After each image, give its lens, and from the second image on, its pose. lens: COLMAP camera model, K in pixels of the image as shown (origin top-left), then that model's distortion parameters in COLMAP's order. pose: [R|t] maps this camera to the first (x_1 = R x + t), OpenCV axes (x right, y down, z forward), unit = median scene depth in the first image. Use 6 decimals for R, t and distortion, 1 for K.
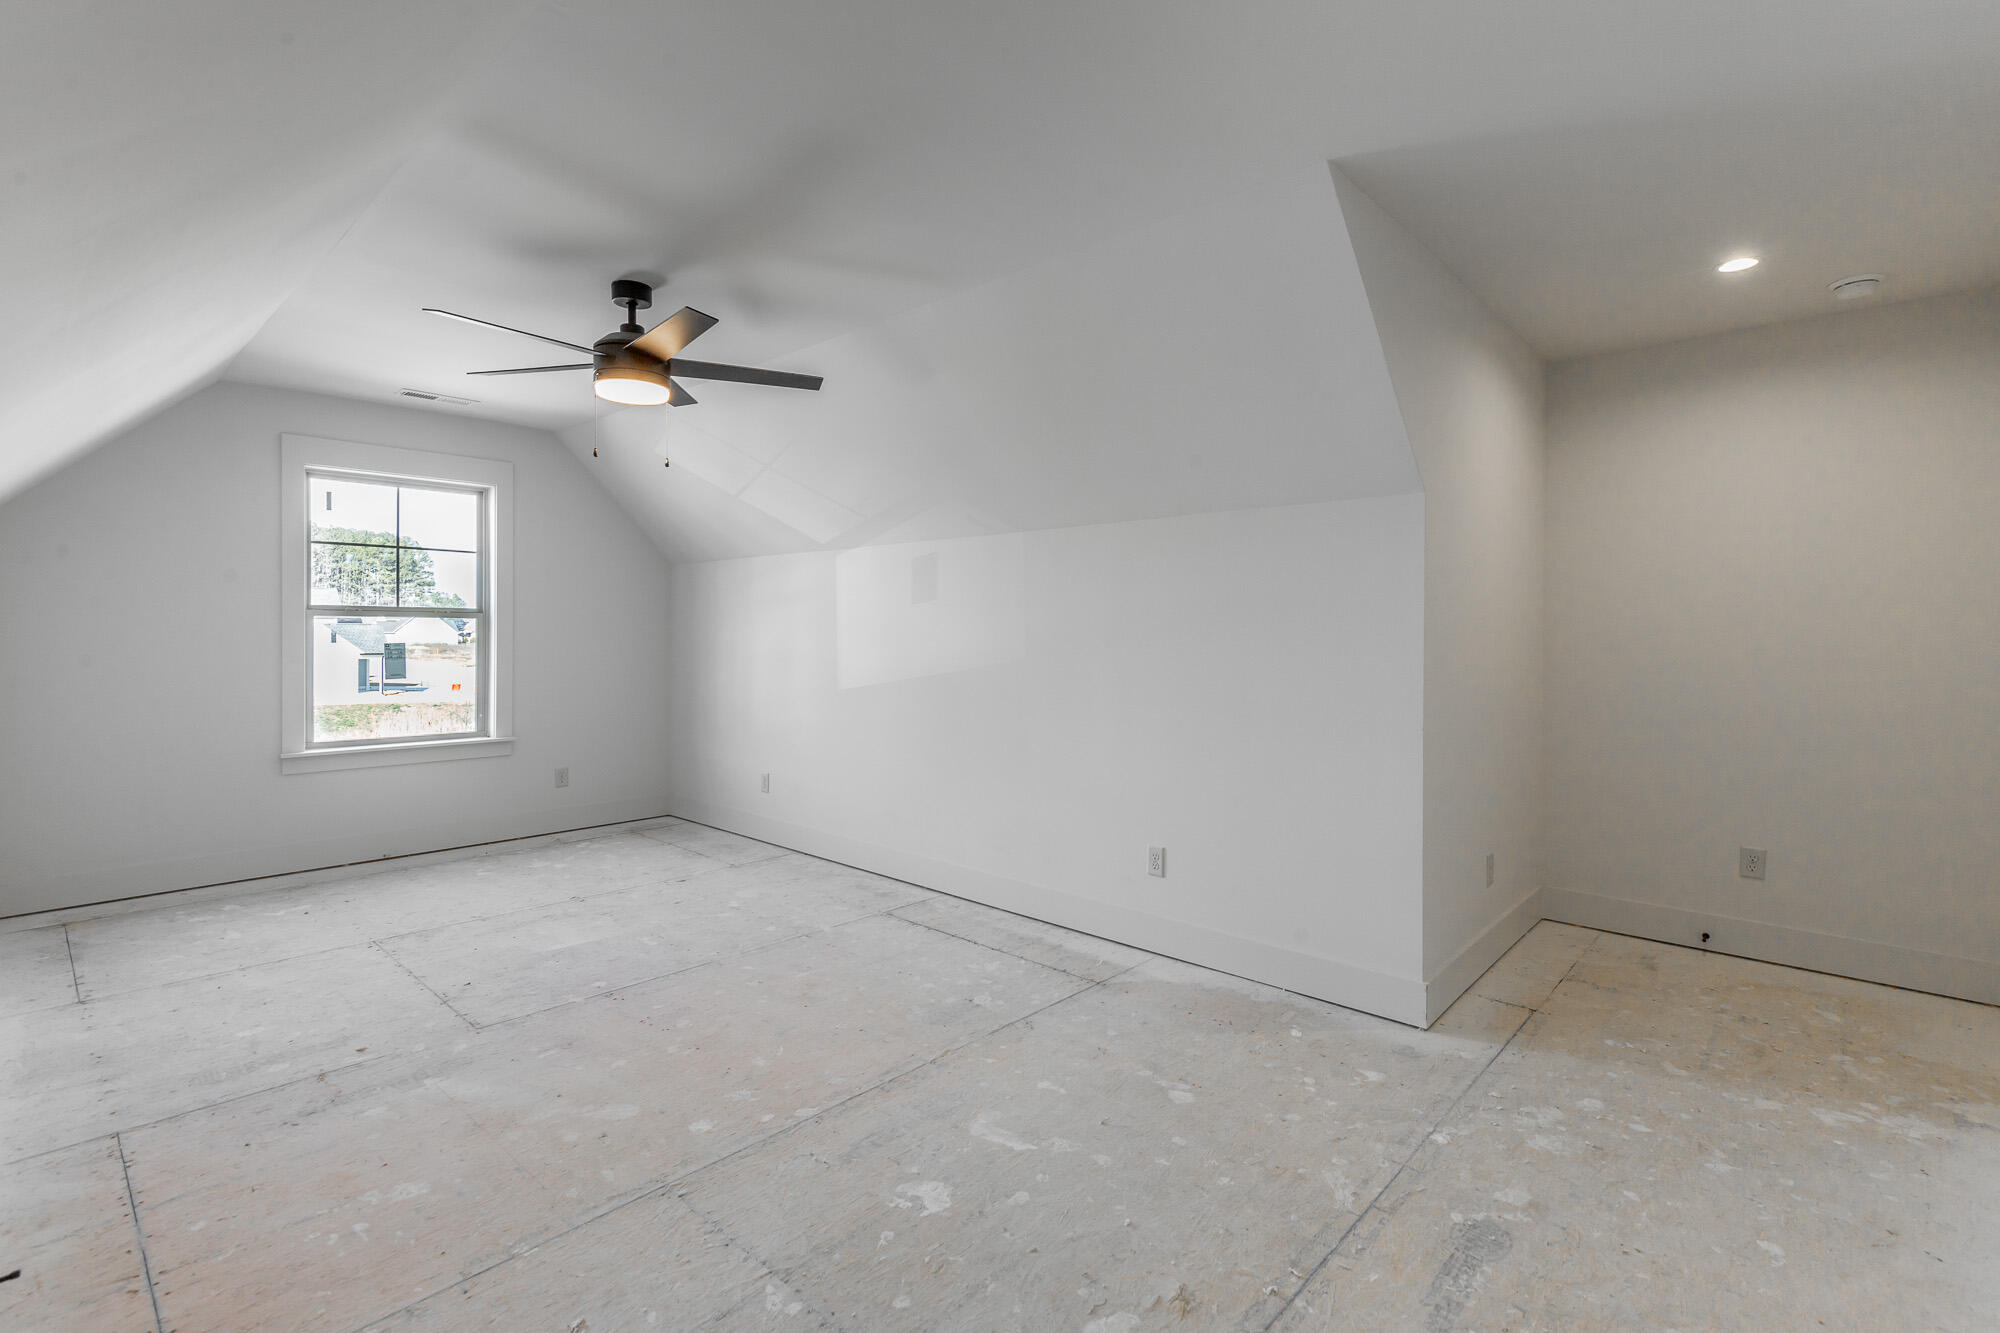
lens RADIAL K [[919.2, 0, 1008.7], [0, 919.2, 634.9], [0, 0, 1]] dist [0.008794, 0.000780]
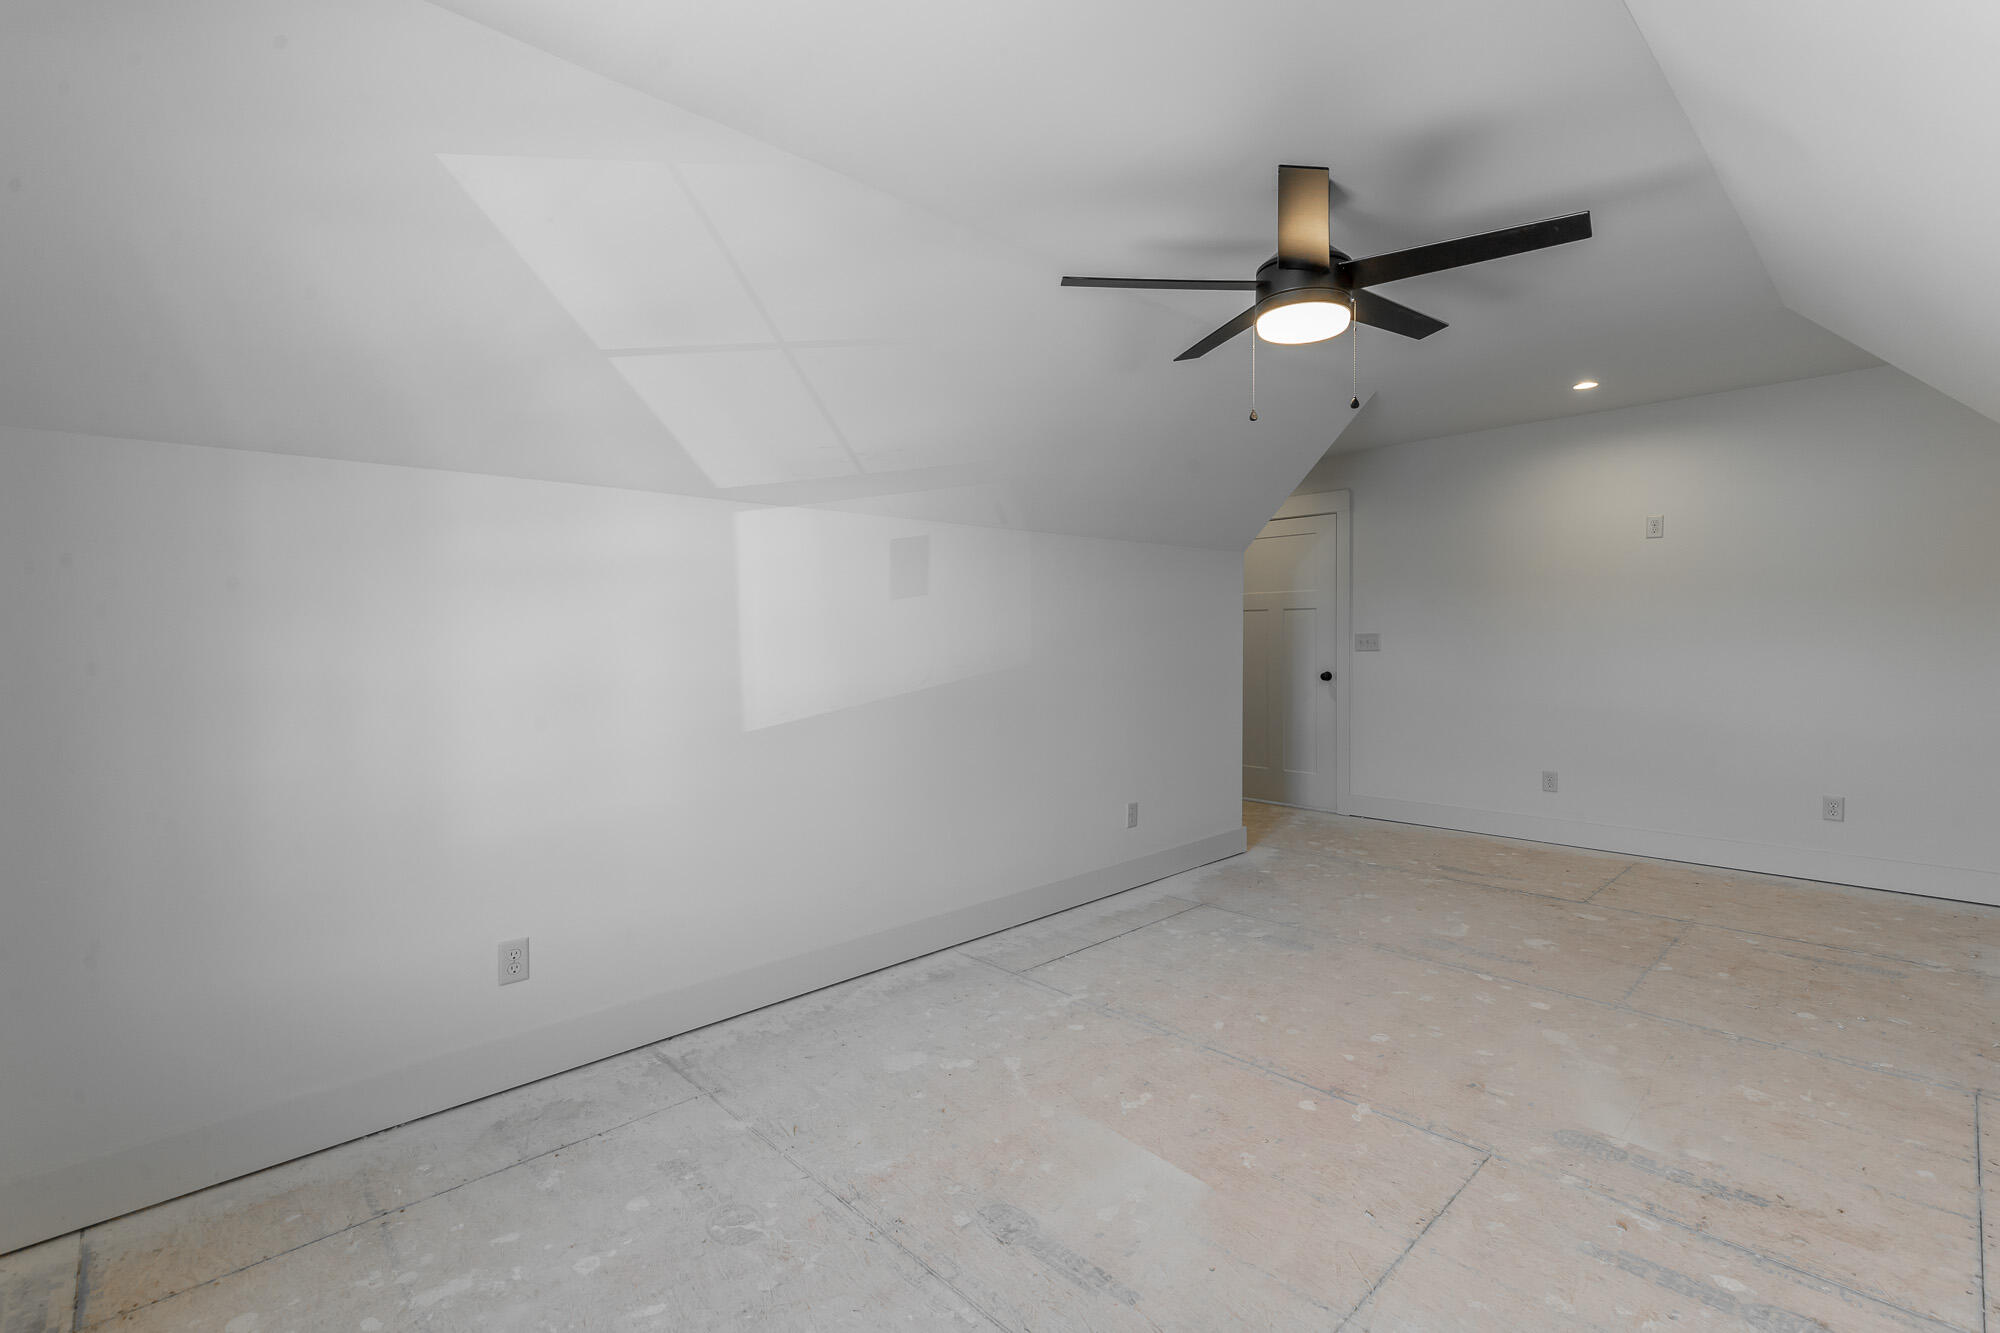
lens RADIAL K [[904.6, 0, 1018.8], [0, 904.6, 659.4], [0, 0, 1]] dist [0.005794, -0.000078]
pose [[0.055869, -0.035219, 0.997817, -1.255531], [0.013546, 0.999312, 0.034513, -0.012250], [-0.998346, 0.011588, 0.056307, 1.266755]]
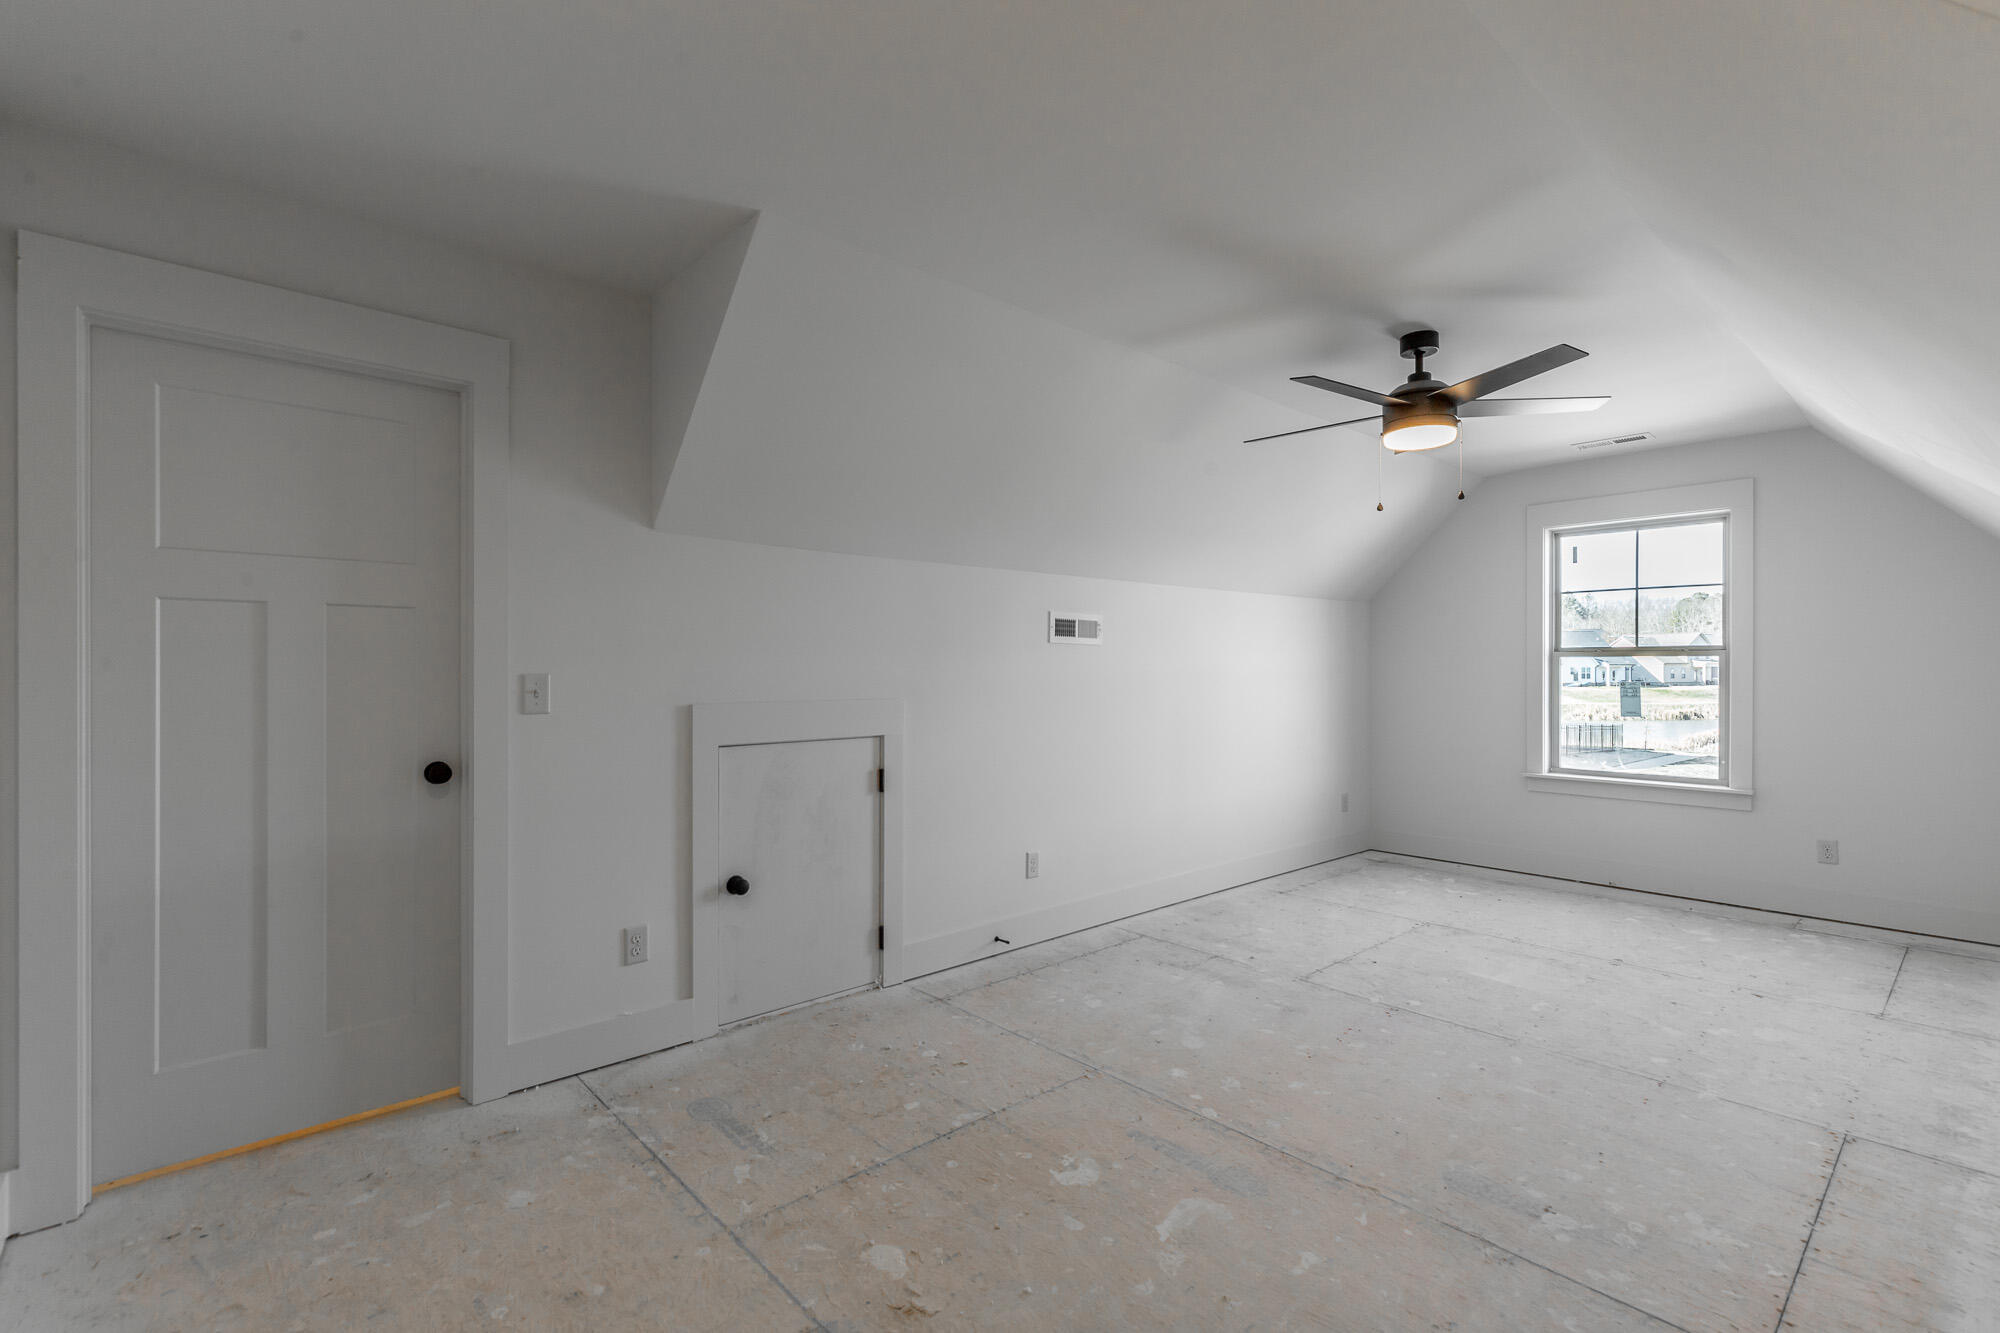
lens RADIAL K [[904.3, 0, 1024.6], [0, 904.3, 667.6], [0, 0, 1]] dist [0.006713, -0.000794]
pose [[-0.086224, -0.005741, -0.996259, 0.676651], [-0.002807, 0.999981, -0.005520, 0.000420], [0.996272, 0.002321, -0.086238, 0.684859]]
